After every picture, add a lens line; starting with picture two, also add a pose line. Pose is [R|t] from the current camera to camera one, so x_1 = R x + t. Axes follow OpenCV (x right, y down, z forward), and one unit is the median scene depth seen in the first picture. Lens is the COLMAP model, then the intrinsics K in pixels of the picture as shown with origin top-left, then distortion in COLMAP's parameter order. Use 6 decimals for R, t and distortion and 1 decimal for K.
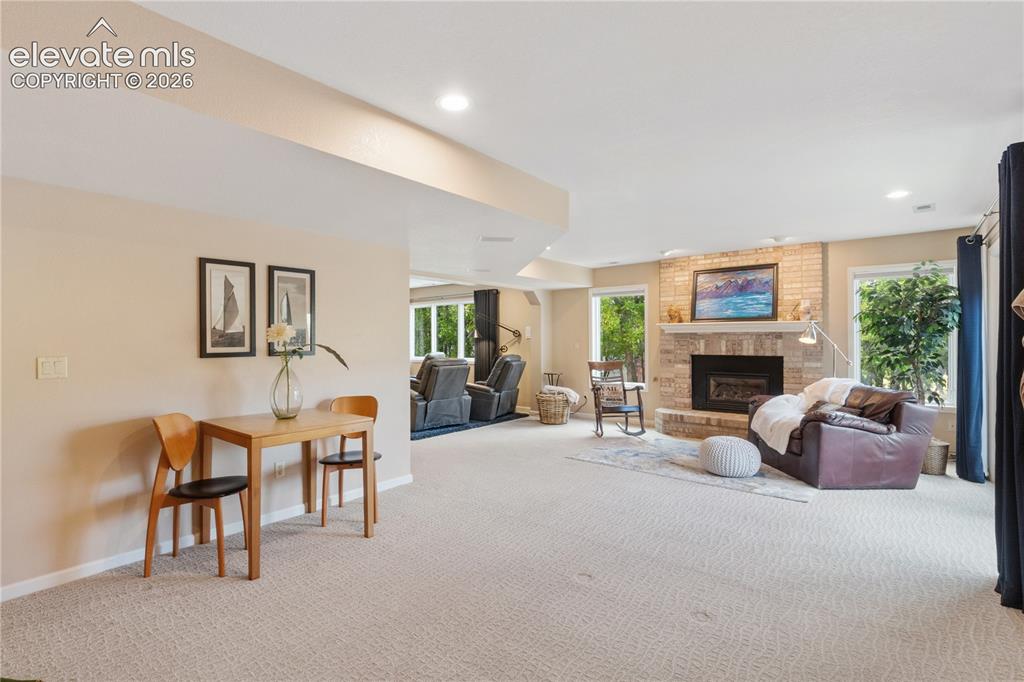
lens RADIAL K [[474.9, 0, 507.6], [0, 474.9, 341.4], [0, 0, 1]] dist [0.002870, -0.000712]
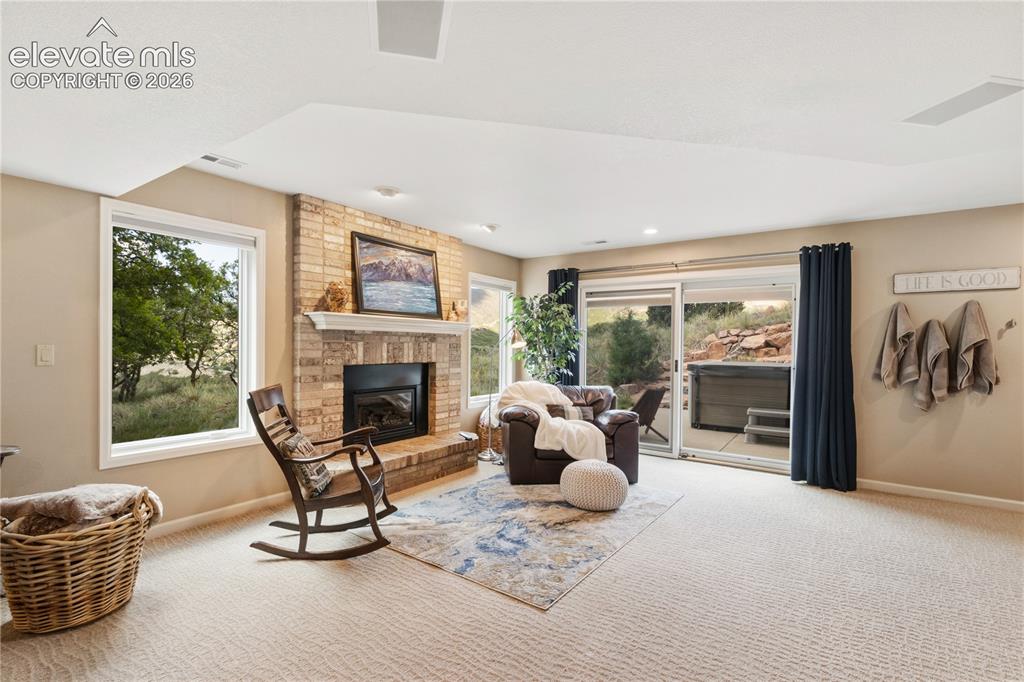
lens RADIAL K [[474.9, 0, 507.5], [0, 474.9, 347.6], [0, 0, 1]] dist [0.002870, -0.000712]
pose [[-0.045205, -0.002276, 0.998975, -0.255333], [-0.006435, 0.999977, 0.001987, 0.001853], [-0.998957, -0.006339, -0.045219, 0.852227]]
